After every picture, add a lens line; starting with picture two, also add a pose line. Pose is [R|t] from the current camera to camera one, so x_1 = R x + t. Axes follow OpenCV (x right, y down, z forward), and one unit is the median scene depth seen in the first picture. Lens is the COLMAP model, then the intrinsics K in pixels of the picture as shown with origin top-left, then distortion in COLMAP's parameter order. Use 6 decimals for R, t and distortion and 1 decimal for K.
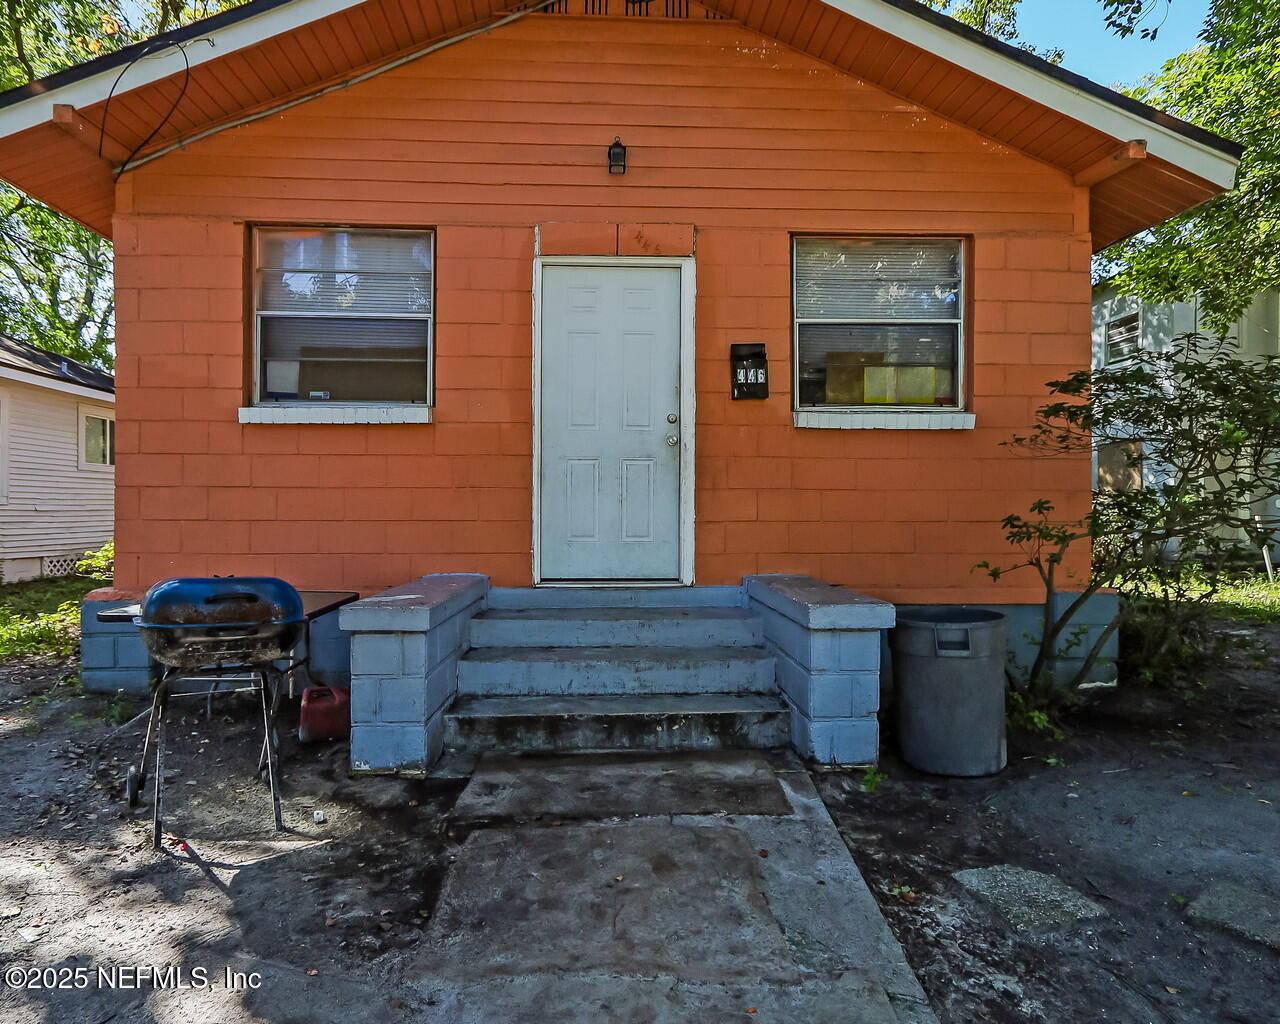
lens RADIAL K [[712.1, 0, 637.3], [0, 712.1, 511.2], [0, 0, 1]] dist [-0.001803, 0.000475]
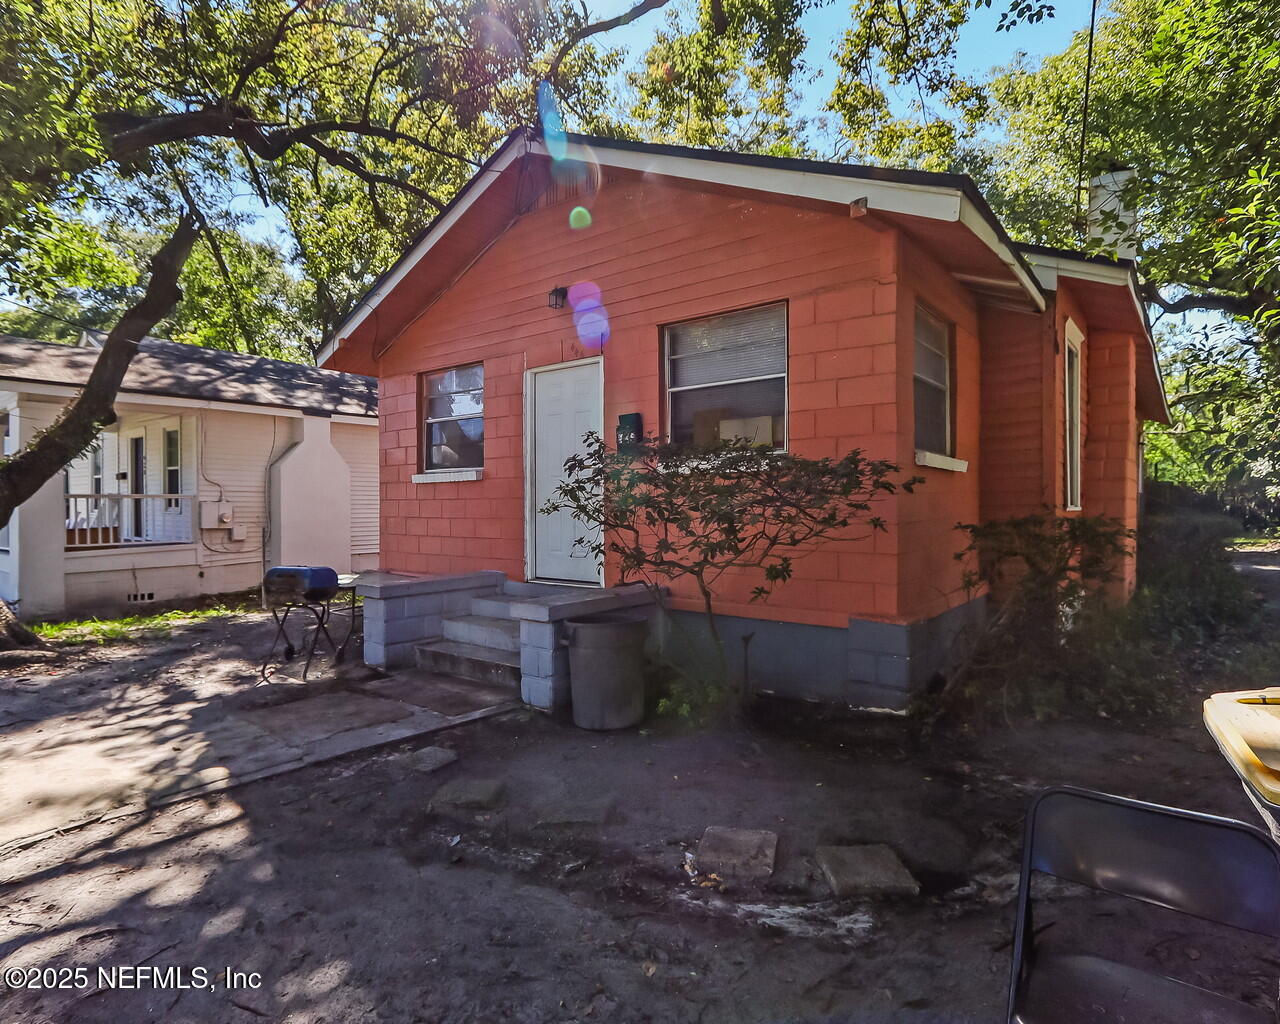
lens RADIAL K [[712.1, 0, 644.5], [0, 712.1, 511.7], [0, 0, 1]] dist [-0.001803, 0.000475]
pose [[0.761849, 0.001165, -0.647753, 1.148836], [0.004166, 0.999969, 0.006699, -0.061892], [0.647741, -0.007802, 0.761821, -0.023450]]
